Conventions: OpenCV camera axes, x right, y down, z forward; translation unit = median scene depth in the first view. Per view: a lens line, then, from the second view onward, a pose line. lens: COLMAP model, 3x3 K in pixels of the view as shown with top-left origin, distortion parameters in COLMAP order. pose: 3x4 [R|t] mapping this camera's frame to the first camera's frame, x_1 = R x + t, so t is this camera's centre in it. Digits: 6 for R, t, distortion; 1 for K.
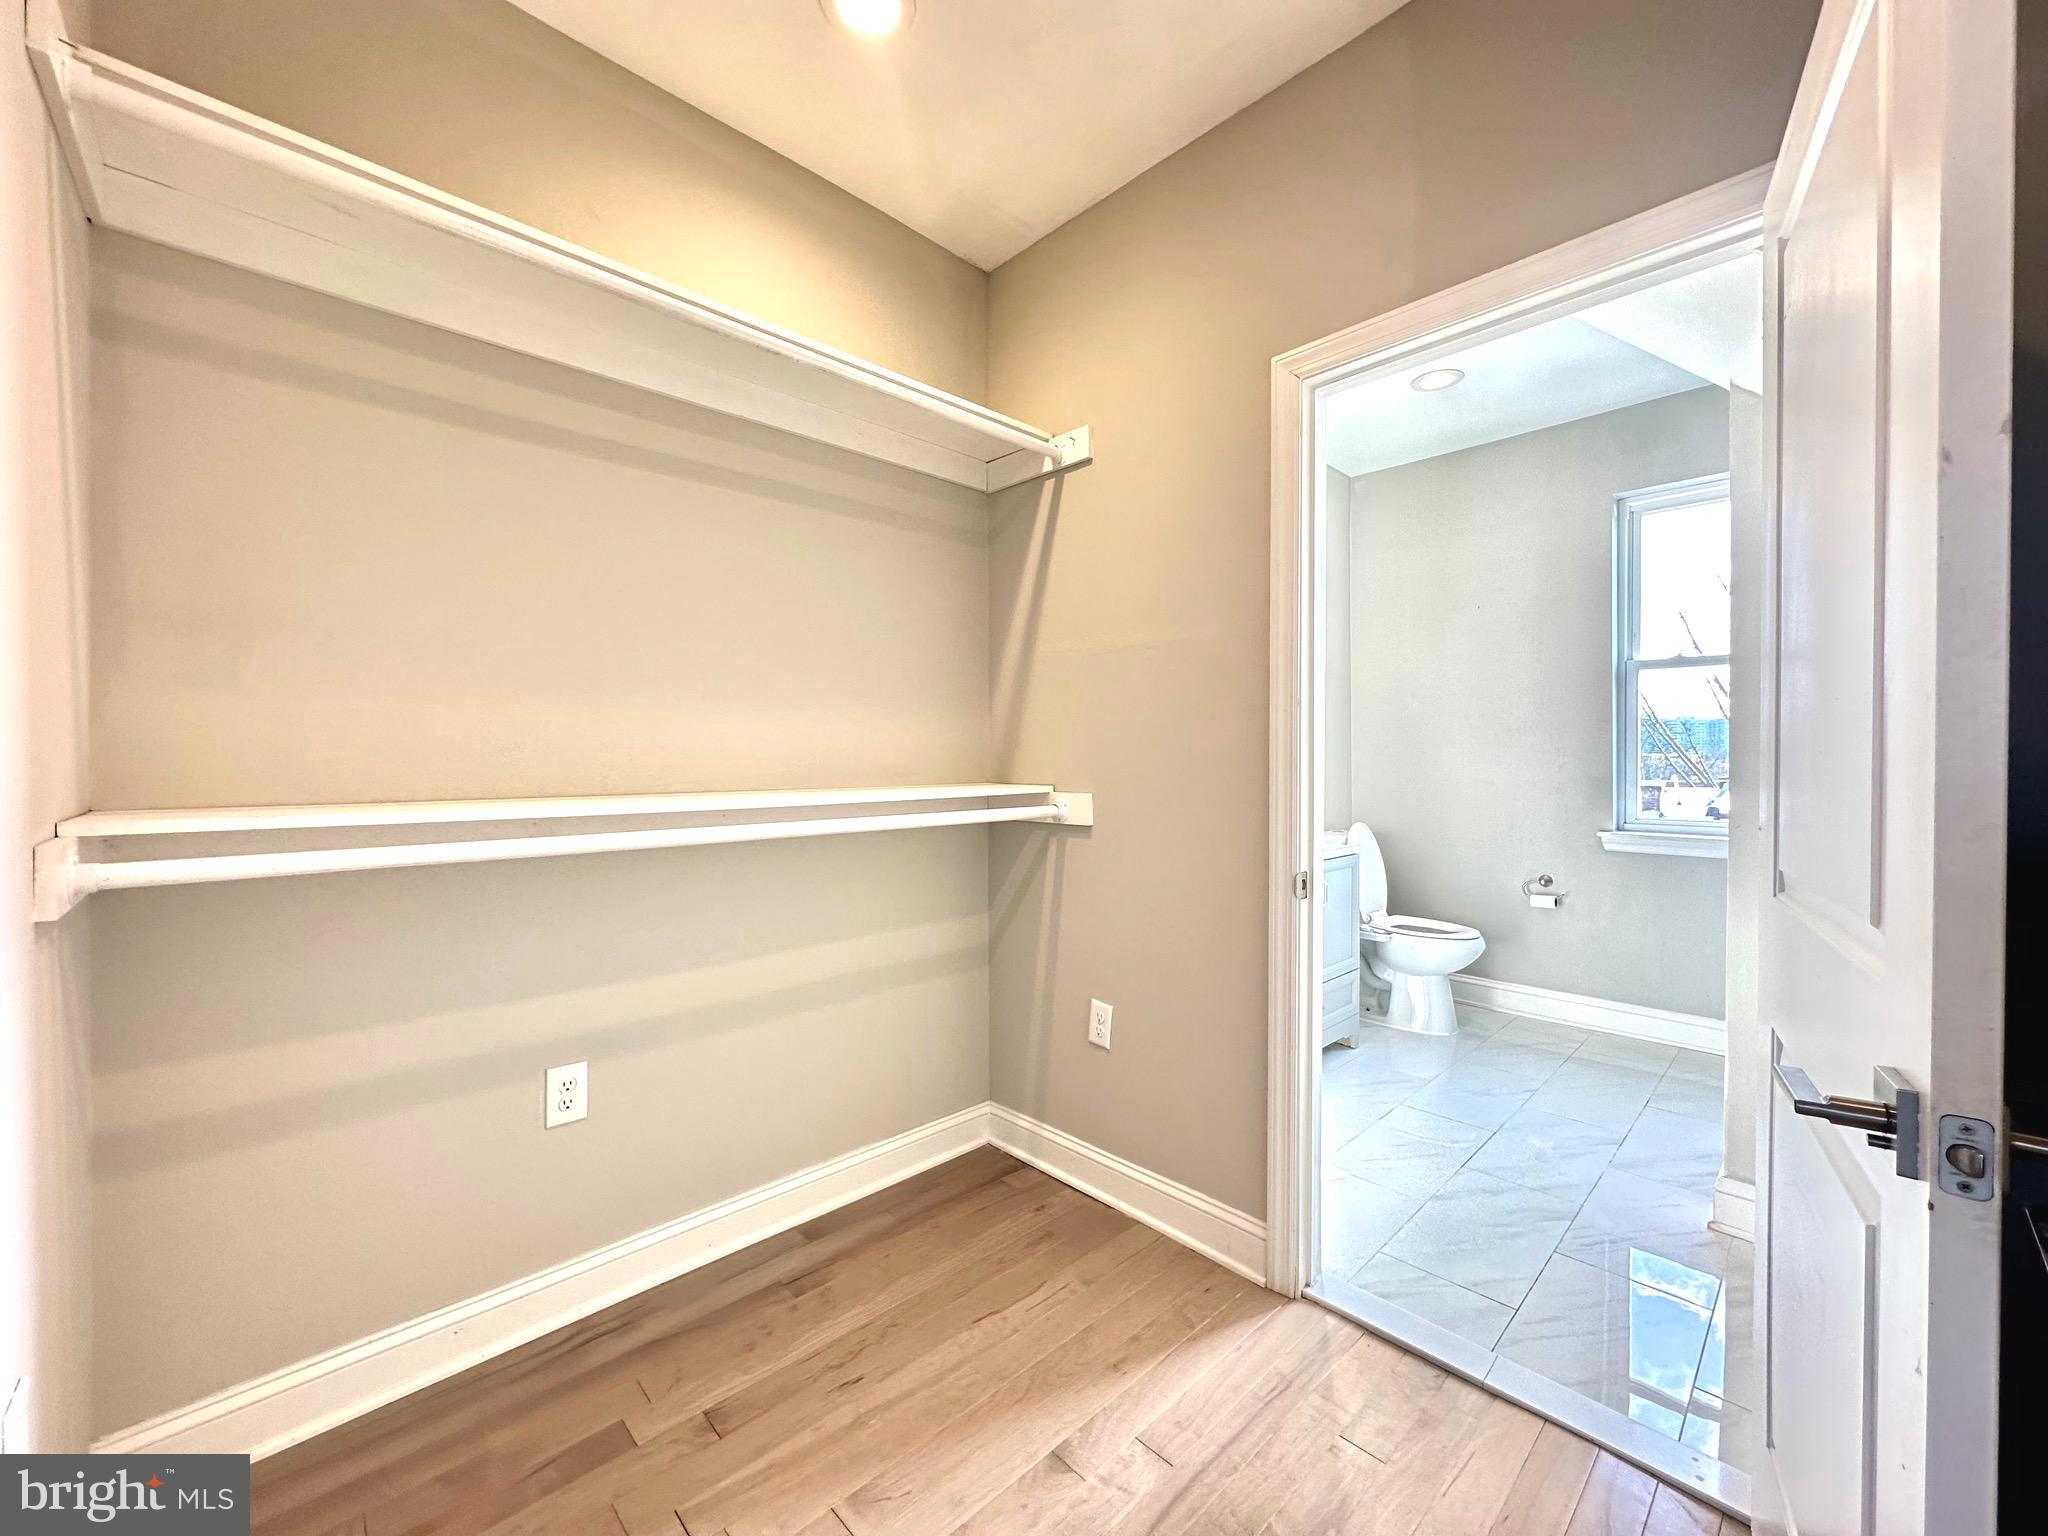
lens RADIAL K [[820.6, 0, 1014.1], [0, 820.6, 773.1], [0, 0, 1]] dist [0.001835, -0.000069]
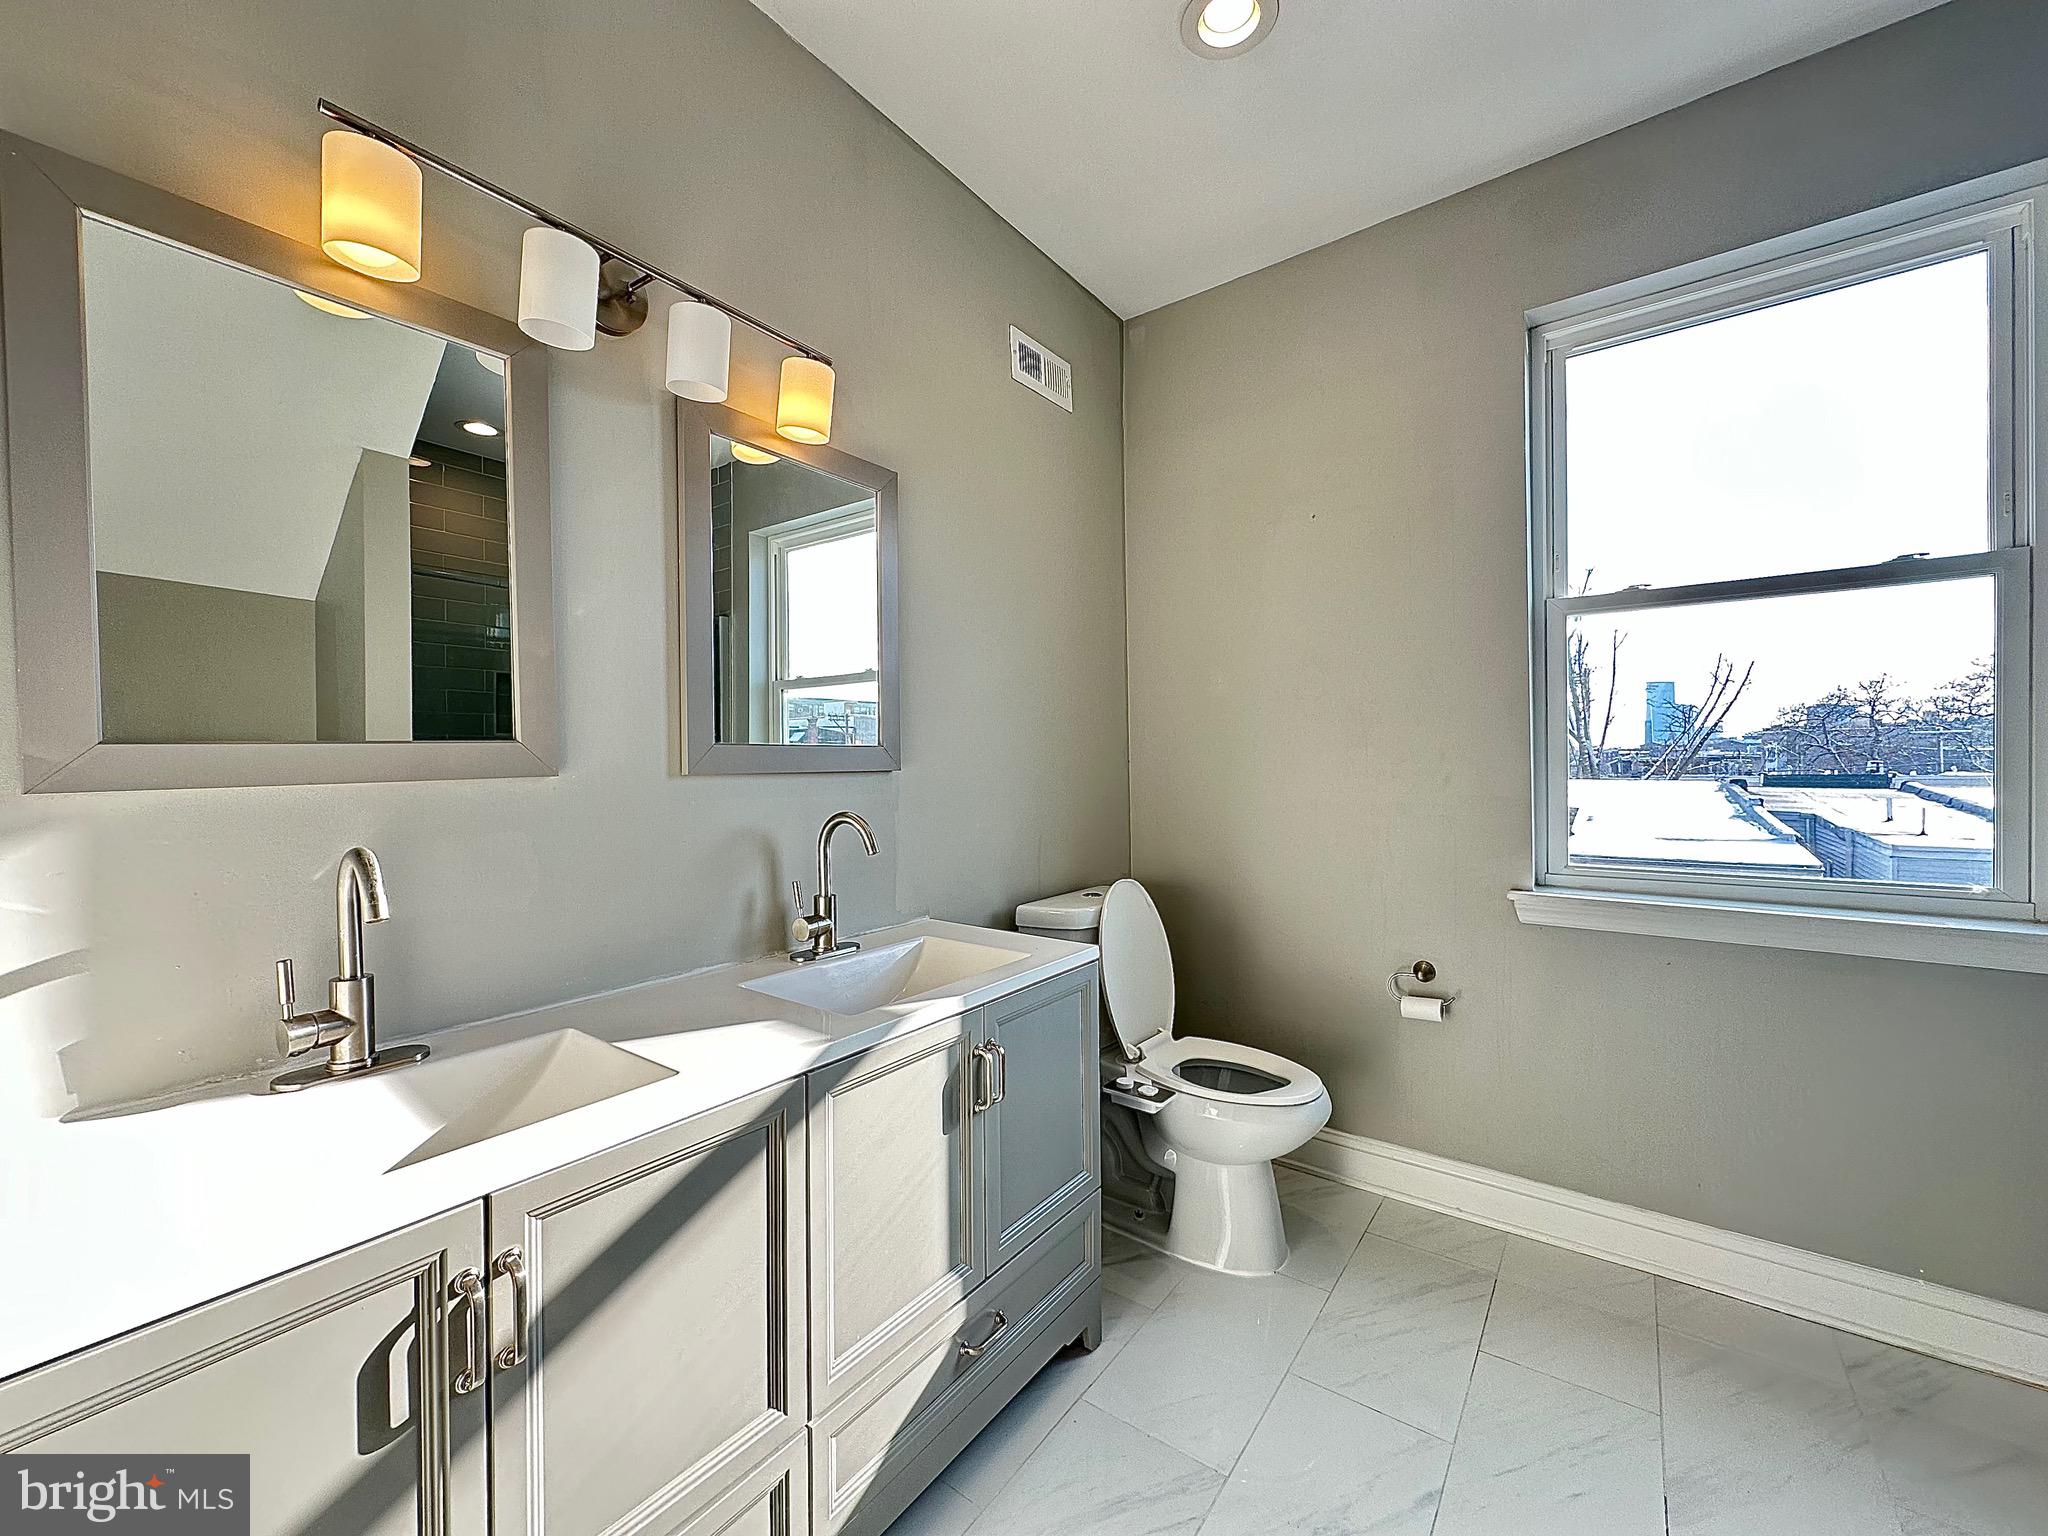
lens RADIAL K [[820.6, 0, 1030.8], [0, 820.6, 761.8], [0, 0, 1]] dist [0.001835, -0.000069]
pose [[0.985127, -0.002503, 0.171810, 0.269061], [0.005829, 0.999805, -0.018859, -0.011055], [-0.171730, 0.019580, 0.984949, 0.467972]]
